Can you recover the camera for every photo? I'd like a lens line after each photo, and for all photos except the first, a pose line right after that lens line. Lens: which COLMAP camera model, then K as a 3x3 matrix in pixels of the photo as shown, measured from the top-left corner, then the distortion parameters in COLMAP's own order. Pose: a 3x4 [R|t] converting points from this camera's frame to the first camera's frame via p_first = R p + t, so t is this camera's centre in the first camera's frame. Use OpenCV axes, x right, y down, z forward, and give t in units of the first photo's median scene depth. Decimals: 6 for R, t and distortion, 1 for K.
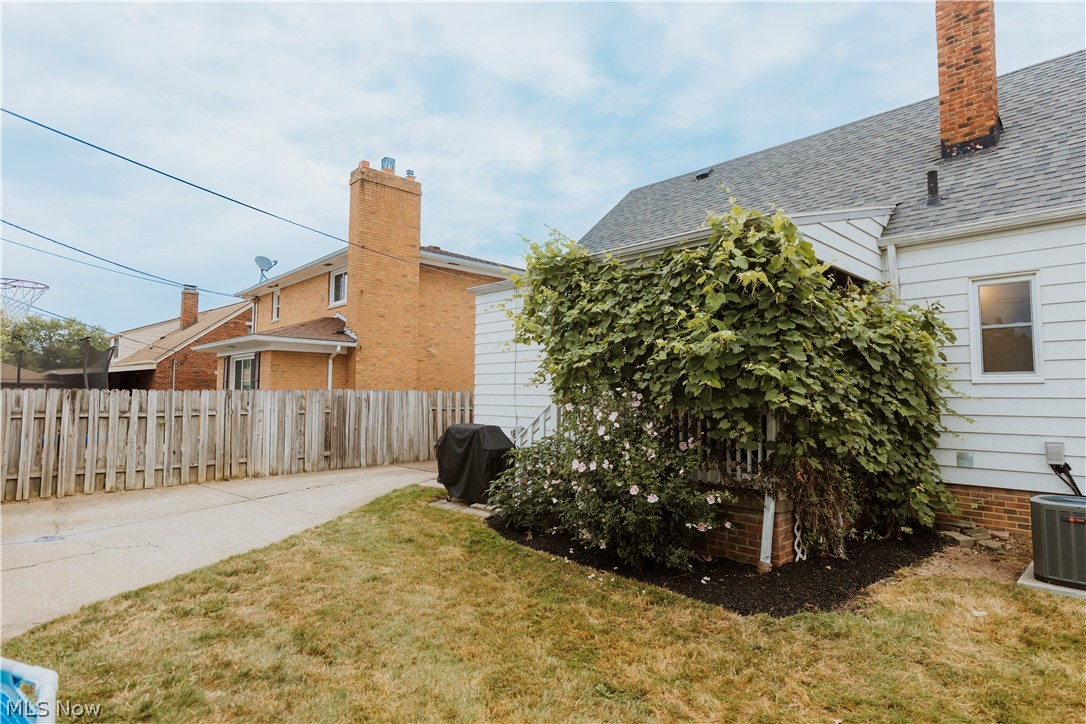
lens RADIAL K [[578.9, 0, 543.0], [0, 578.9, 362.0], [0, 0, 1]] dist [-0.002016, 0.000529]
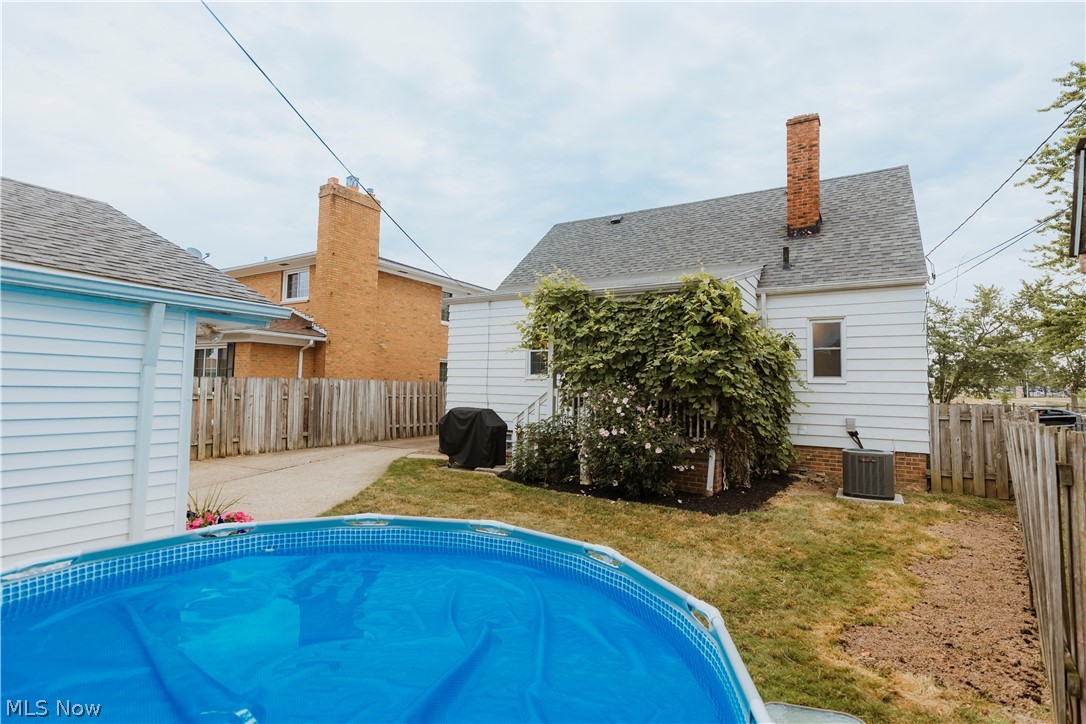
lens RADIAL K [[527.4, 0, 546.2], [0, 527.4, 362.2], [0, 0, 1]] dist [-0.000877, -0.000473]
pose [[0.966529, 0.027156, 0.255115, -0.305311], [-0.029887, 0.999530, 0.006834, -0.008777], [-0.254810, -0.014230, 0.966887, -0.215777]]
